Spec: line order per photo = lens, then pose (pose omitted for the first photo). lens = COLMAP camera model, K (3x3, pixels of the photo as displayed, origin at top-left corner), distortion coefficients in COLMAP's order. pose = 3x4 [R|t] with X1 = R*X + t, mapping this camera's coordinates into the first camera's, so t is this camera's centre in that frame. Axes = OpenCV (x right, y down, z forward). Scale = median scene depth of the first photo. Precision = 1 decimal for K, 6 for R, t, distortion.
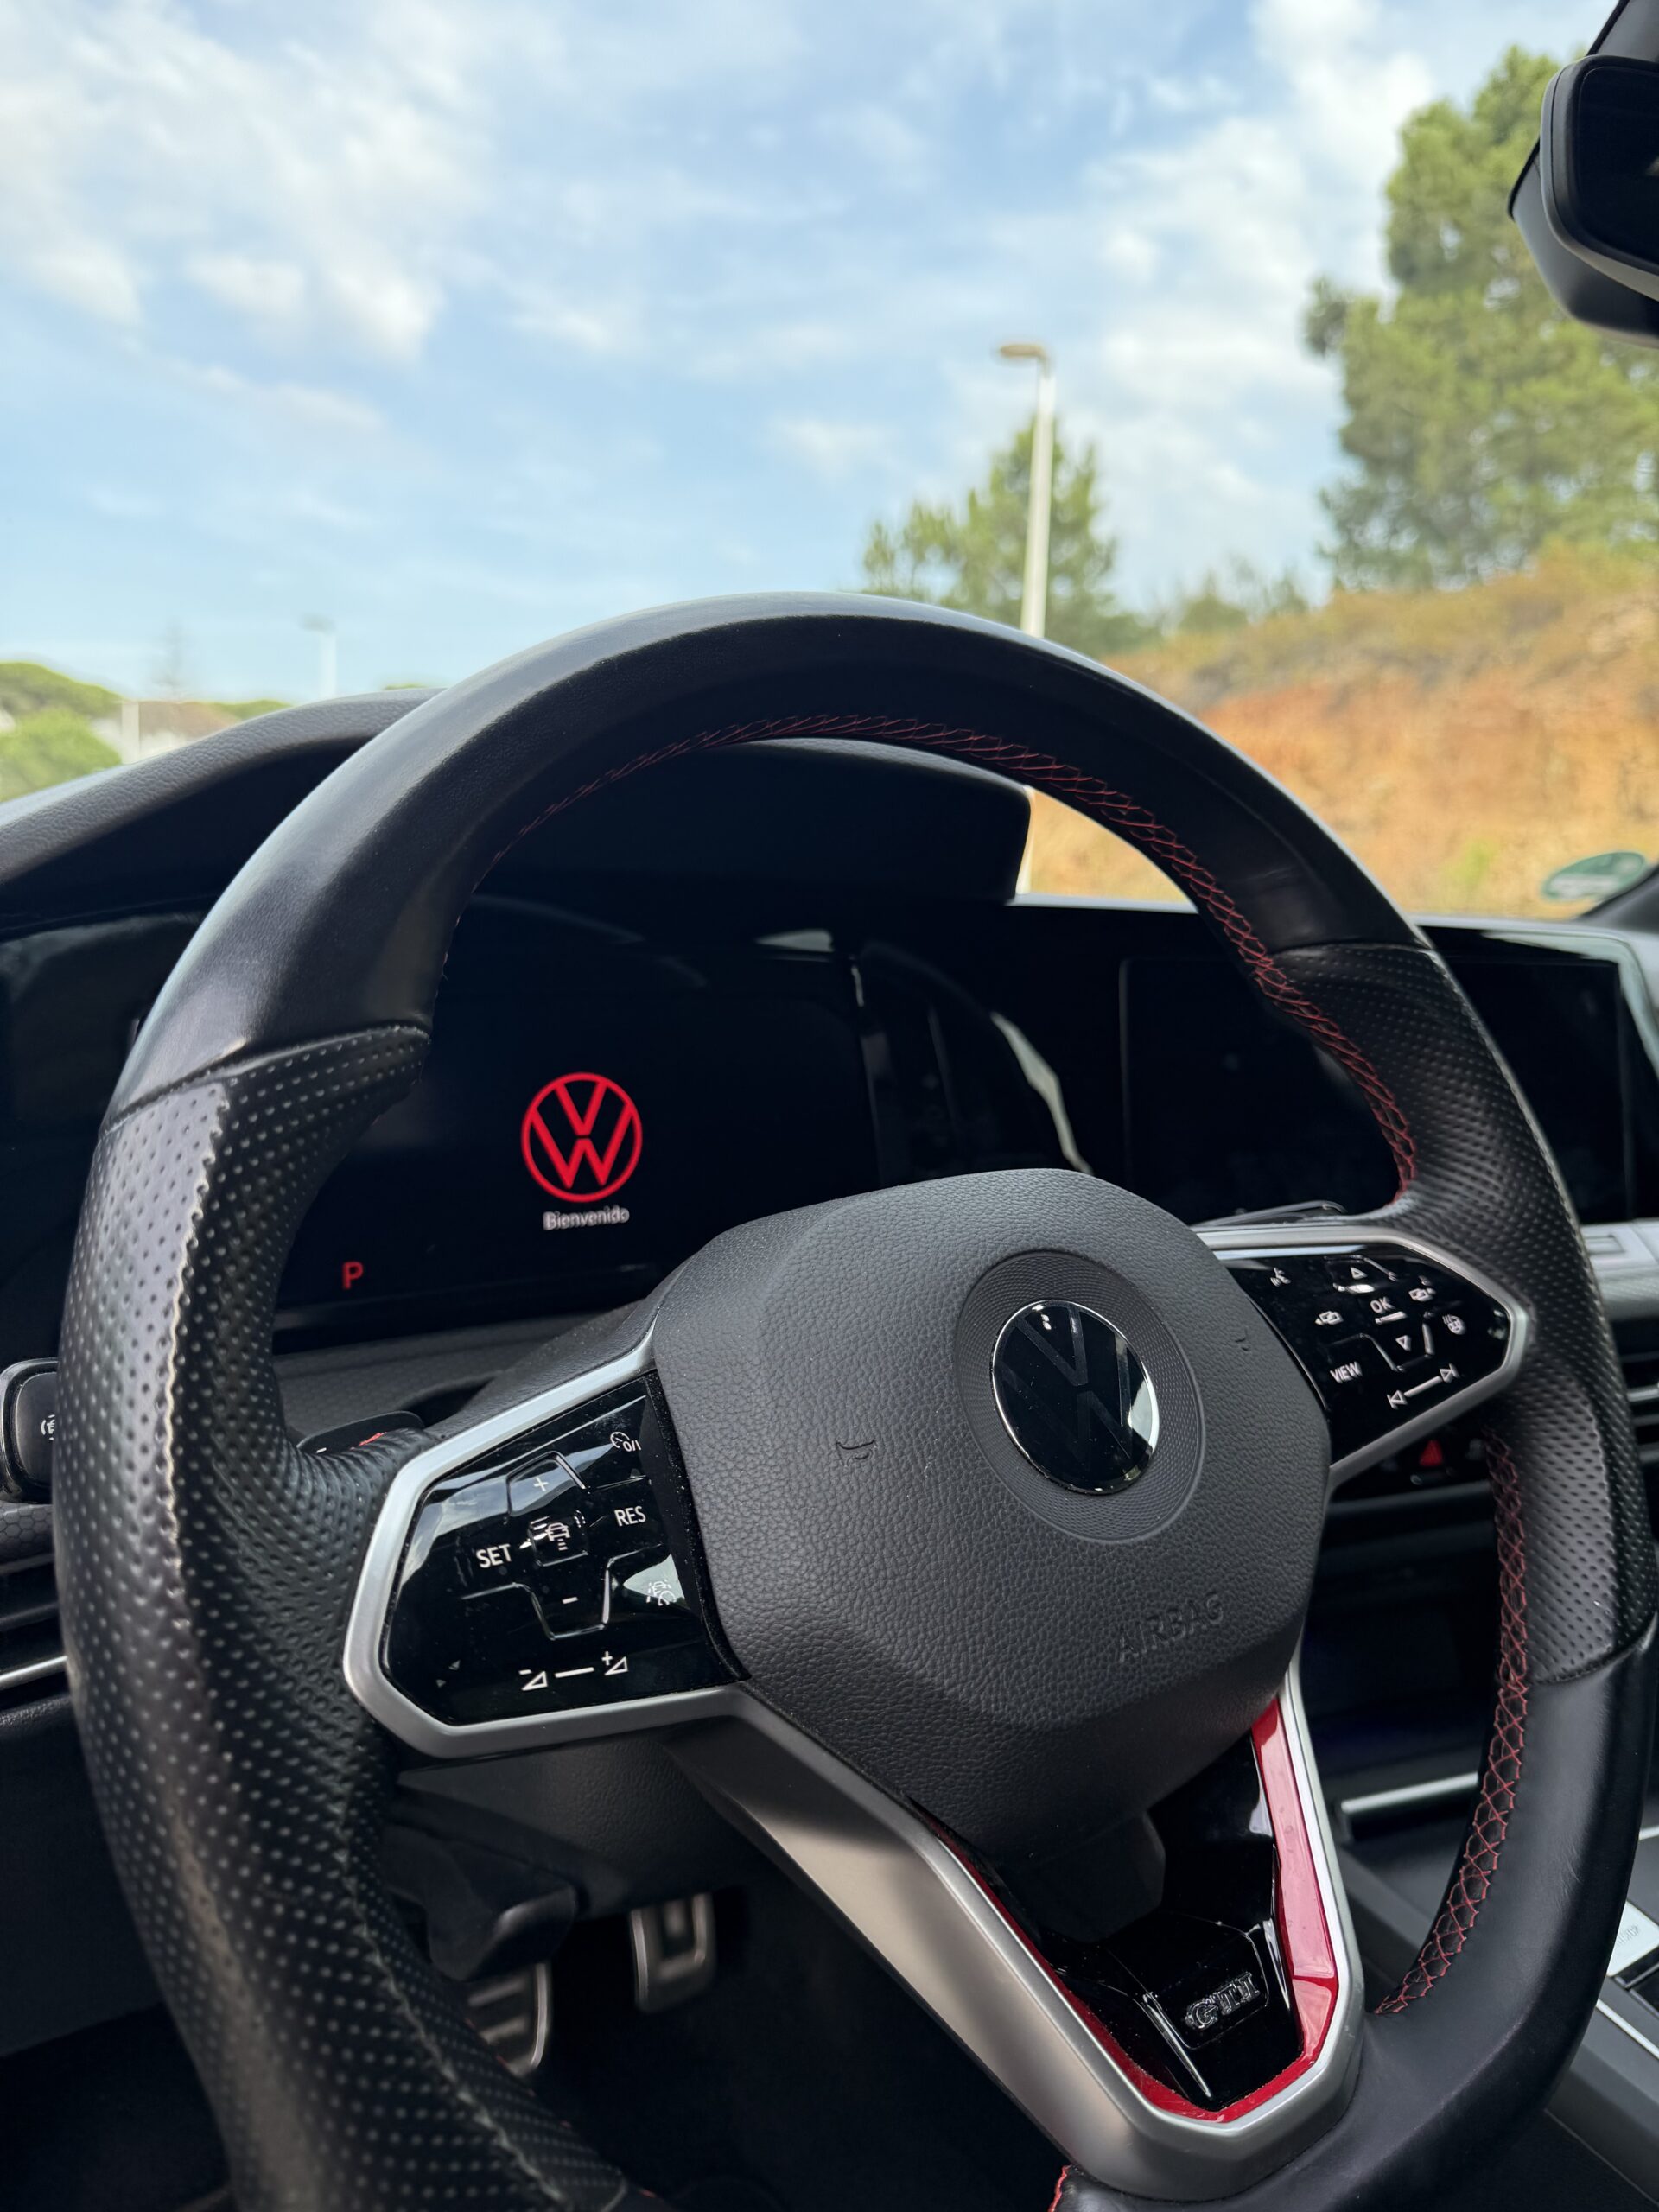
lens RADIAL K [[1542.4, 0, 876.3], [0, 1542.4, 1150.6], [0, 0, 1]] dist [0.025478, -0.054908]
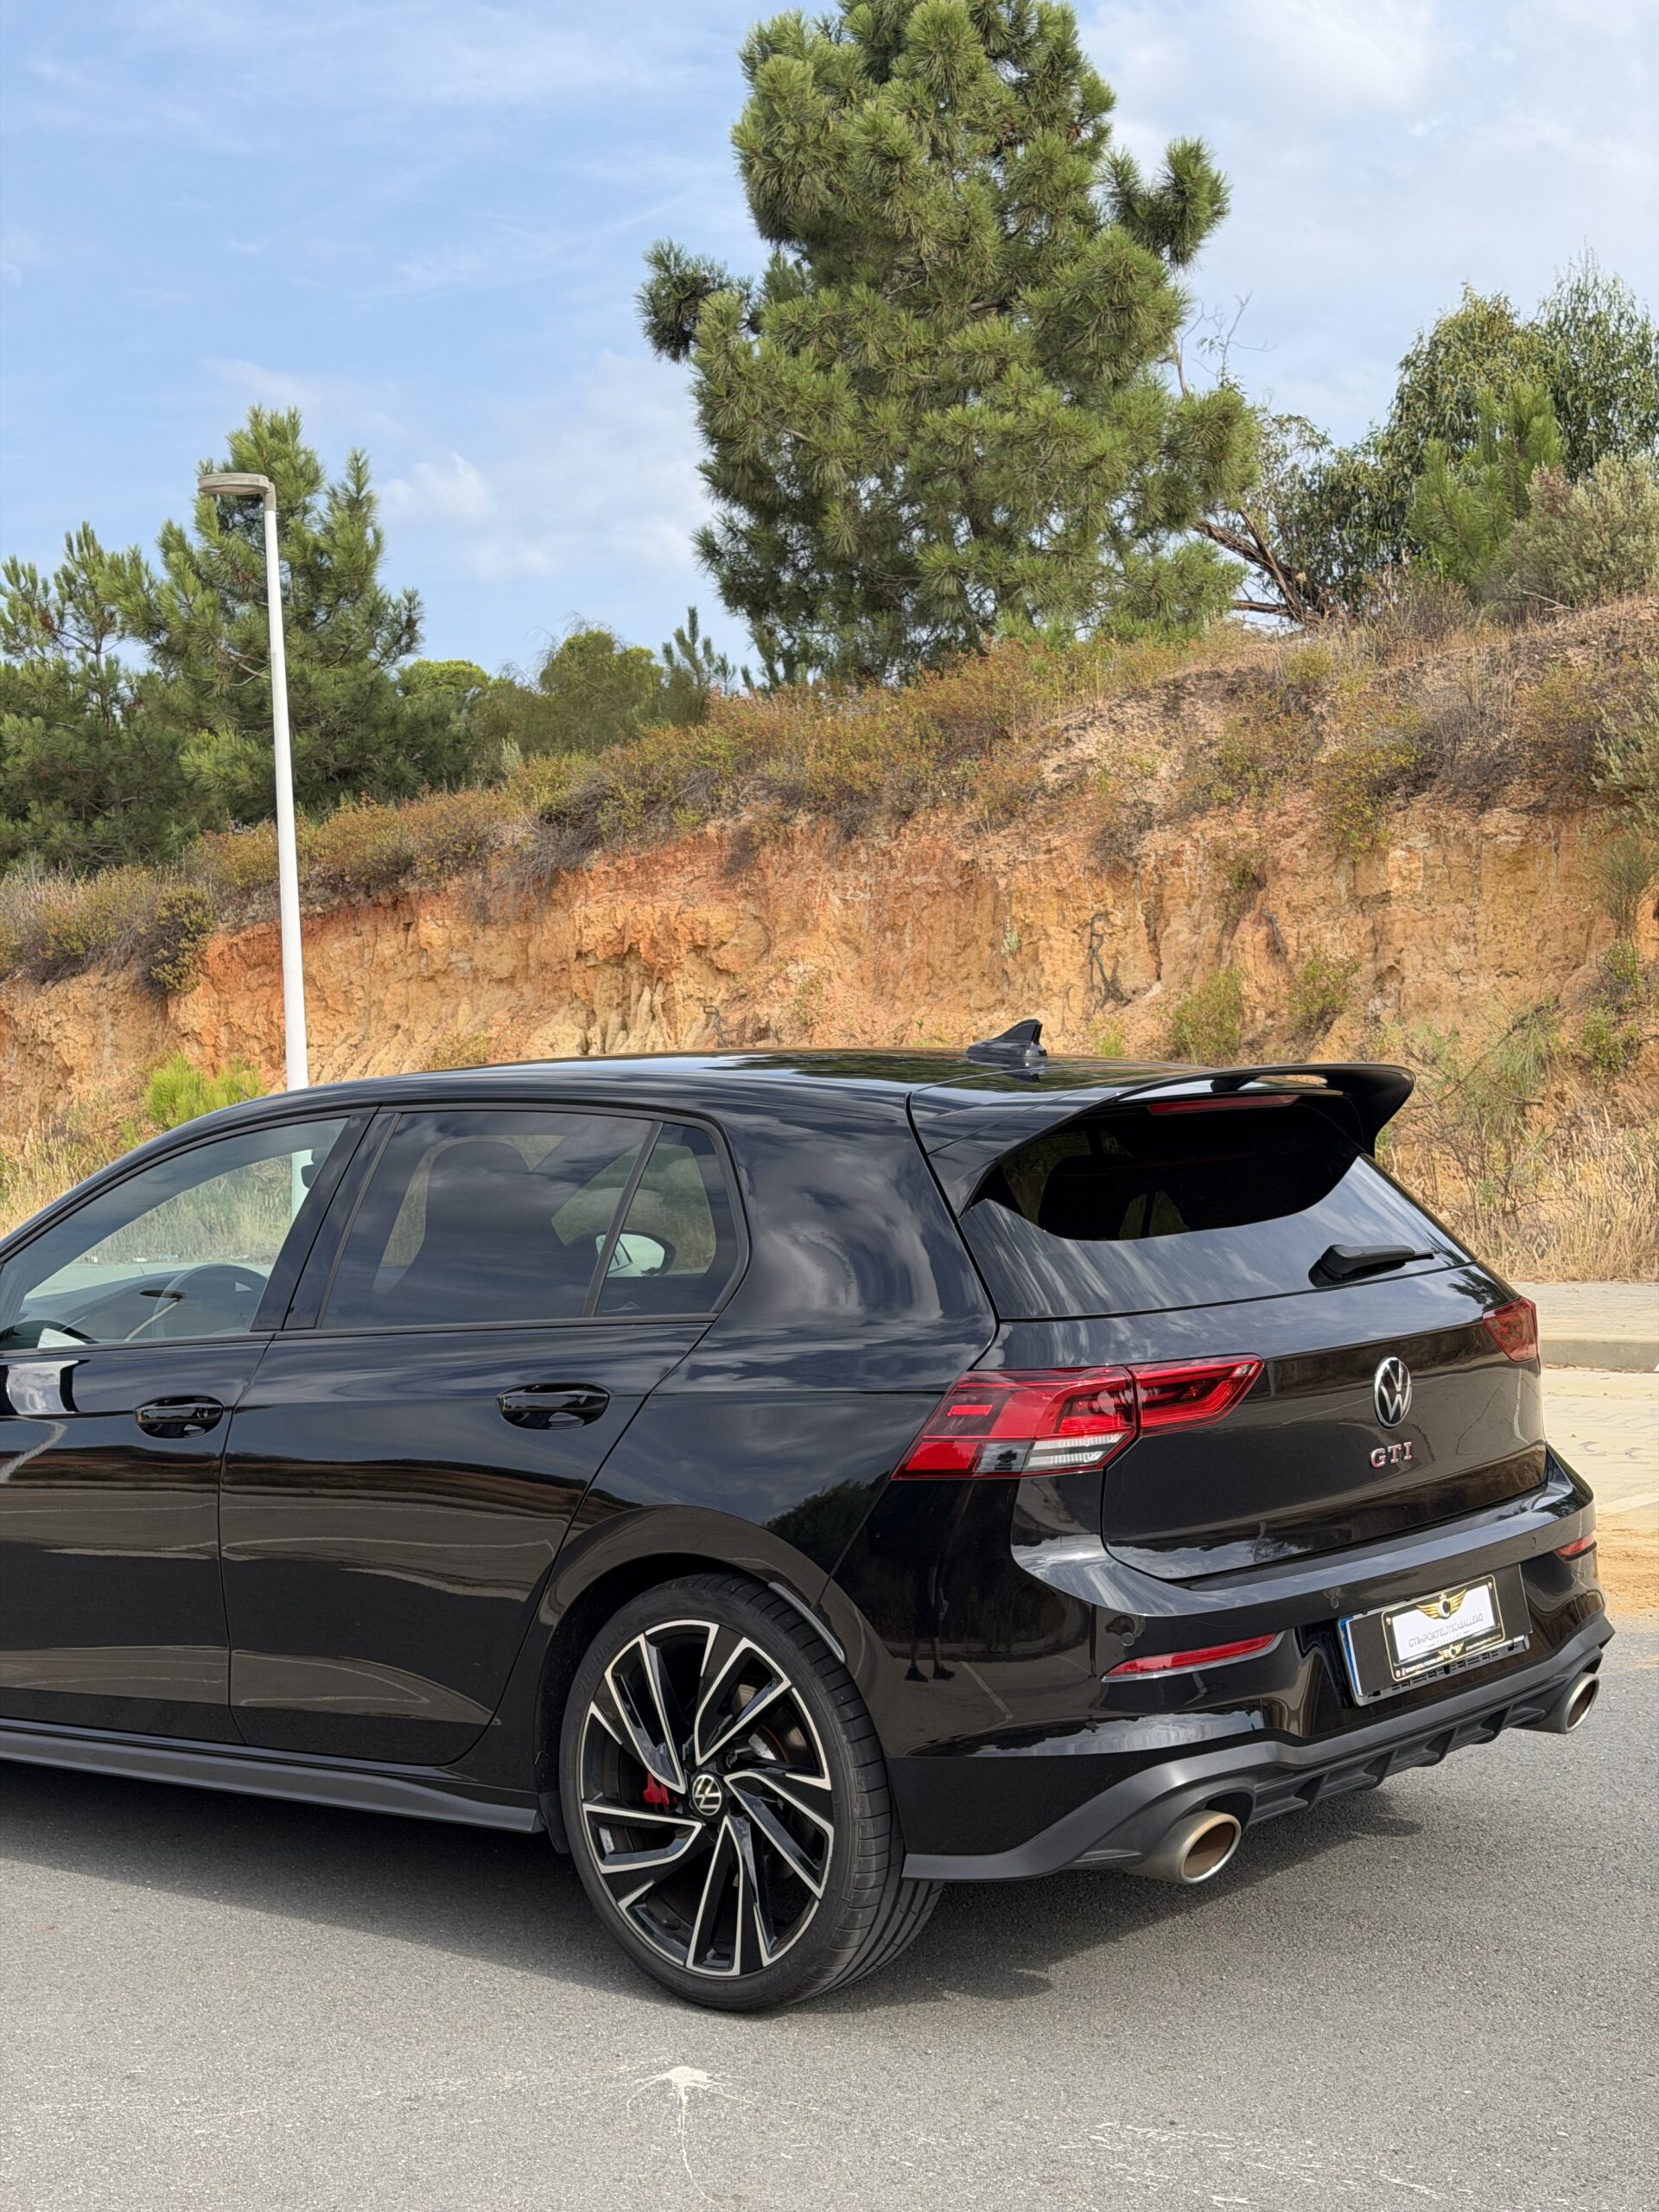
lens RADIAL K [[3118.1, 0, 923.5], [0, 3118.1, 1130.6], [0, 0, 1]] dist [0.041311, 0.000000]
pose [[0.957926, -0.087778, 0.273263, -0.022656], [0.127573, 0.983084, -0.131418, 0.031636], [-0.257105, 0.160750, 0.952920, -0.347361]]
